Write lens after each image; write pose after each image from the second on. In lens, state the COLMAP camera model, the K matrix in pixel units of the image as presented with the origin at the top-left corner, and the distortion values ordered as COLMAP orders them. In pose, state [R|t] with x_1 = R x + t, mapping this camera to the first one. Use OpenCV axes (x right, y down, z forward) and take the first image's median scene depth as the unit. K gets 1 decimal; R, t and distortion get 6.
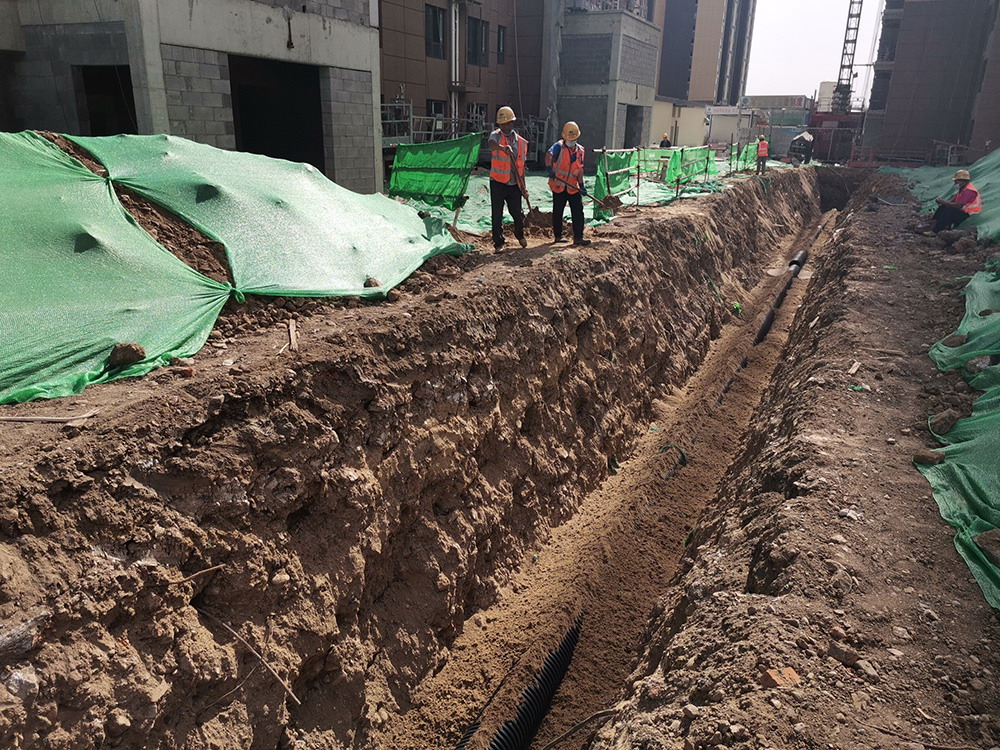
lens RADIAL K [[736.7, 0, 500.0], [0, 736.7, 375.0], [0, 0, 1]] dist [0.113573, -0.134796]
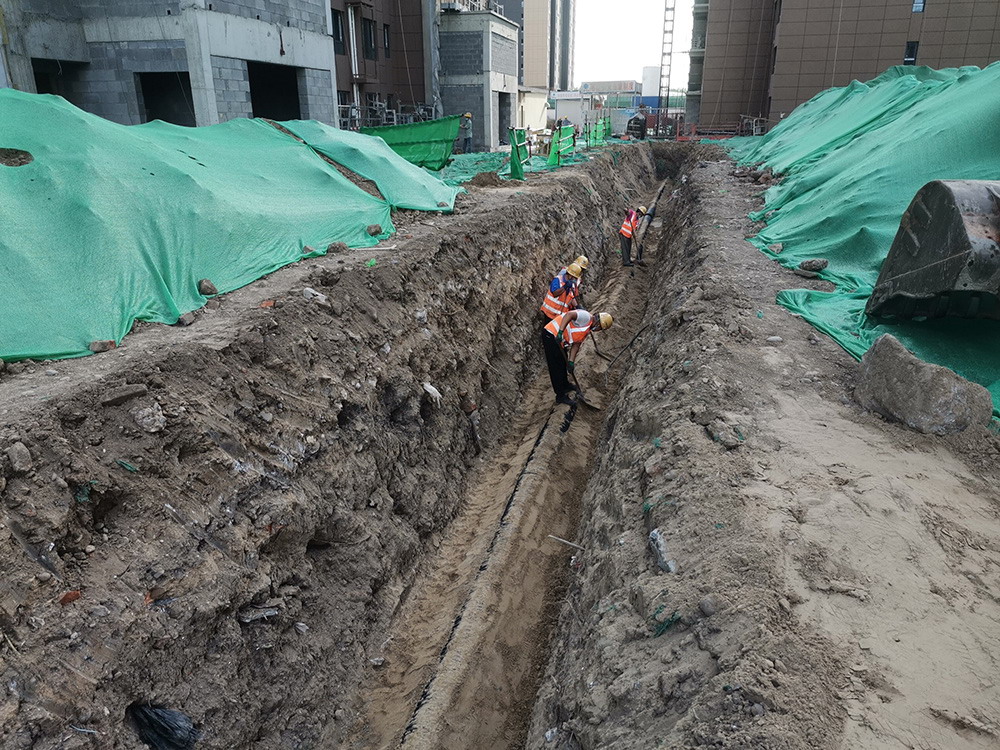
lens RADIAL K [[736.7, 0, 500.0], [0, 736.7, 375.0], [0, 0, 1]] dist [0.113573, -0.134796]
pose [[0.978096, -0.096255, 0.184563, -0.185325], [0.093493, 0.995339, 0.023629, 0.110027], [-0.185978, -0.005856, 0.982537, -0.319203]]
